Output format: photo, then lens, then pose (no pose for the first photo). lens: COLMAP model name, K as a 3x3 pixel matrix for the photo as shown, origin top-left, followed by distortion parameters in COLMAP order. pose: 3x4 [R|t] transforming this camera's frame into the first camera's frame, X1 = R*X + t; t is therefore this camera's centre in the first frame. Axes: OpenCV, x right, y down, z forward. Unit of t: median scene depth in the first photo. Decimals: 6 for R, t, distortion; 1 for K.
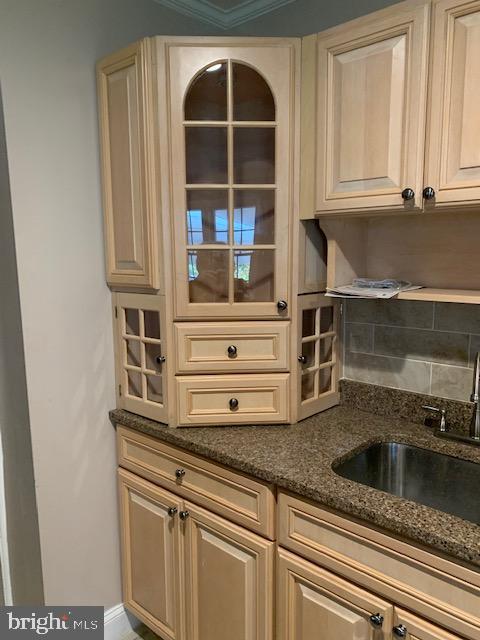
lens RADIAL K [[494.4, 0, 237.4], [0, 494.4, 320.2], [0, 0, 1]] dist [0.049941, -0.062430]
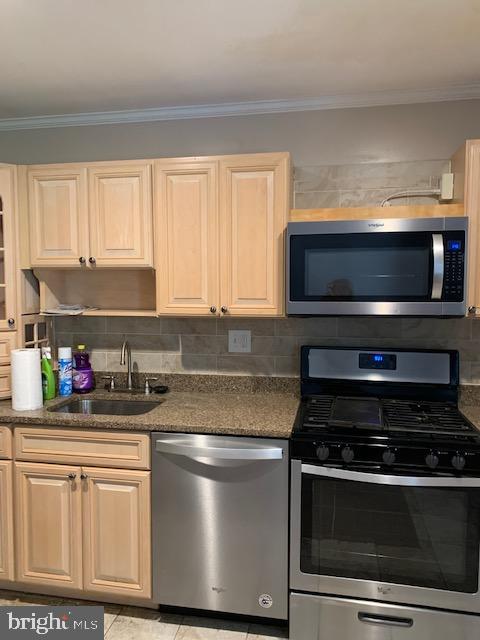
lens RADIAL K [[494.4, 0, 238.1], [0, 494.4, 320.7], [0, 0, 1]] dist [0.049941, -0.062430]
pose [[0.855813, -0.028164, 0.516518, -0.119428], [0.060111, 0.997167, -0.045226, 0.088775], [-0.513781, 0.069753, 0.855081, -0.795424]]
